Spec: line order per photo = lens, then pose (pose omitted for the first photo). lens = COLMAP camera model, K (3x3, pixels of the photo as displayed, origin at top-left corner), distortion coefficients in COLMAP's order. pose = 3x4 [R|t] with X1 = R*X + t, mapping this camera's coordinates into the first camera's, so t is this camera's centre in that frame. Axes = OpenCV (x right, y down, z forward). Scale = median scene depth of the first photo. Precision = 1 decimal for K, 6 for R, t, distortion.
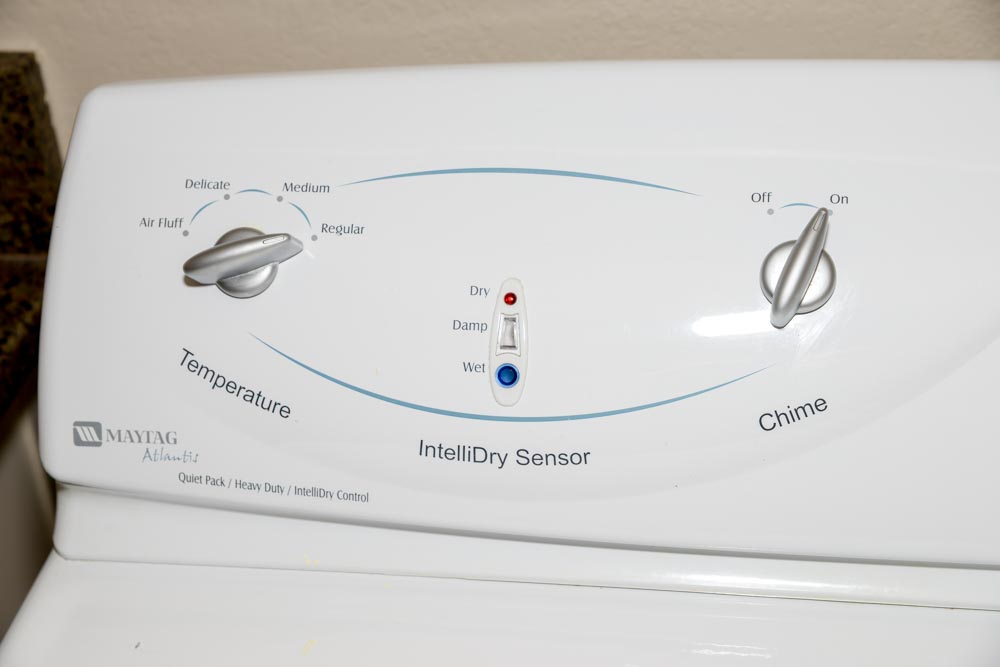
lens RADIAL K [[1594.6, 0, 497.4], [0, 1594.6, 336.4], [0, 0, 1]] dist [0.119373, 0.000000]
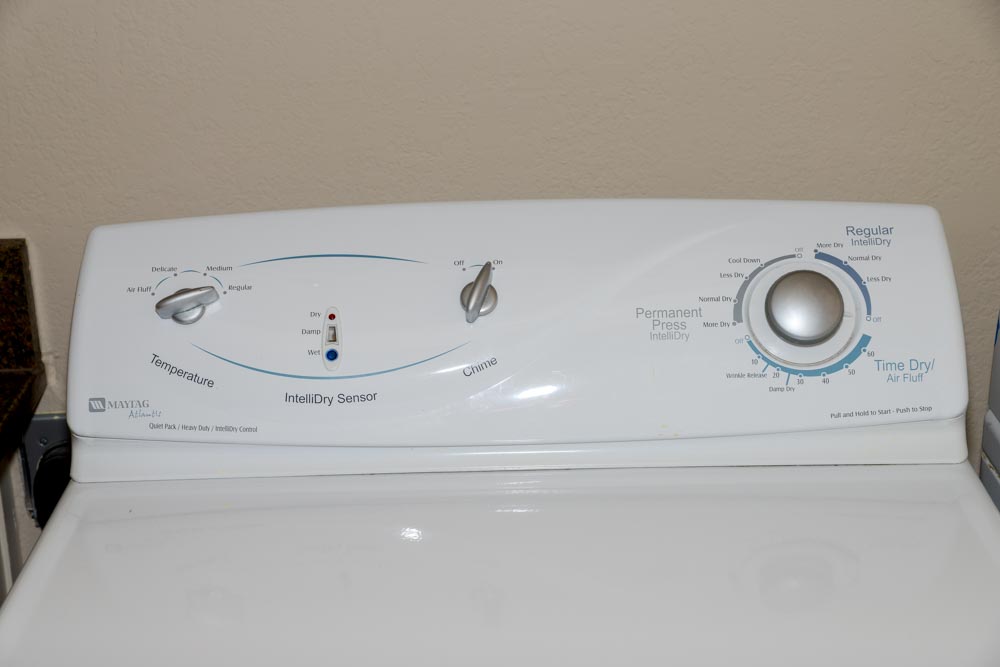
lens RADIAL K [[1594.6, 0, 505.0], [0, 1594.6, 335.8], [0, 0, 1]] dist [0.119373, 0.000000]
pose [[0.988844, -0.024906, 0.146860, -0.065916], [0.056912, 0.974295, -0.217970, 0.411865], [-0.137657, 0.223896, 0.964843, -0.838448]]
